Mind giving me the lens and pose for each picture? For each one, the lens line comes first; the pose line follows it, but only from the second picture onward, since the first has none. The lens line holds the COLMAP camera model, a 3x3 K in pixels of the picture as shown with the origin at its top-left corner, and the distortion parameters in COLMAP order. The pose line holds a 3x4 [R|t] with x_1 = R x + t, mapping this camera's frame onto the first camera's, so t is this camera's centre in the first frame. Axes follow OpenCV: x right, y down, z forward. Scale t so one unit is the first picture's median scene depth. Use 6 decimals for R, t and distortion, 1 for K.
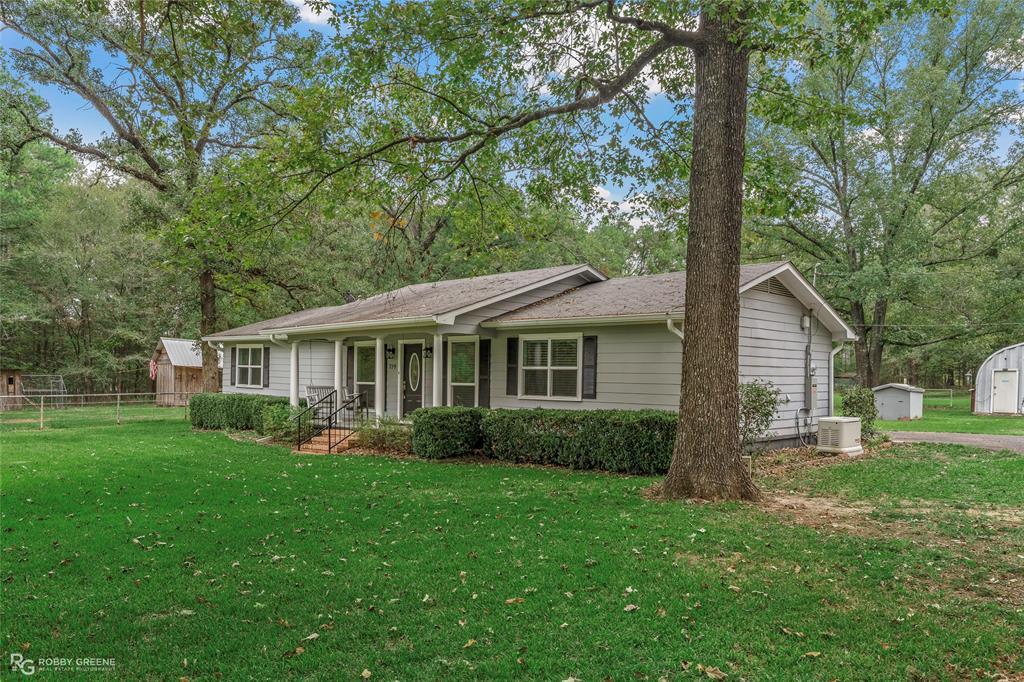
lens RADIAL K [[762.1, 0, 512.0], [0, 762.1, 350.0], [0, 0, 1]] dist [-0.004844, 0.000488]
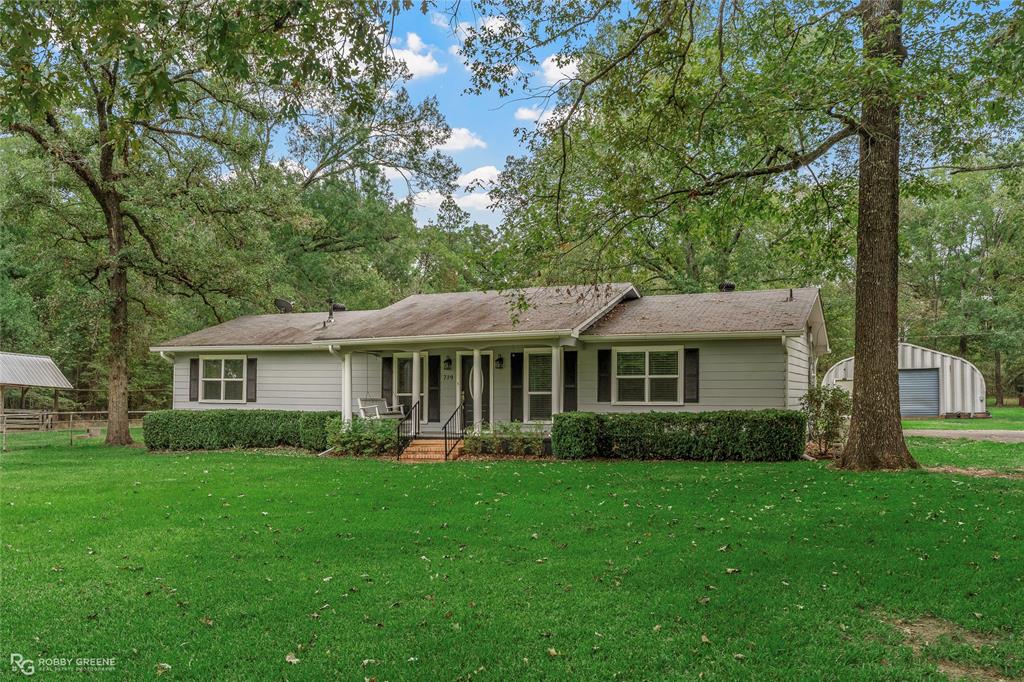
lens RADIAL K [[887.2, 0, 512.1], [0, 887.2, 338.2], [0, 0, 1]] dist [-0.001193, -0.003856]
pose [[0.943556, 0.007756, 0.331122, -0.576639], [0.001314, 0.999630, -0.027161, 0.002064], [-0.331210, 0.026063, 0.943197, -0.177386]]
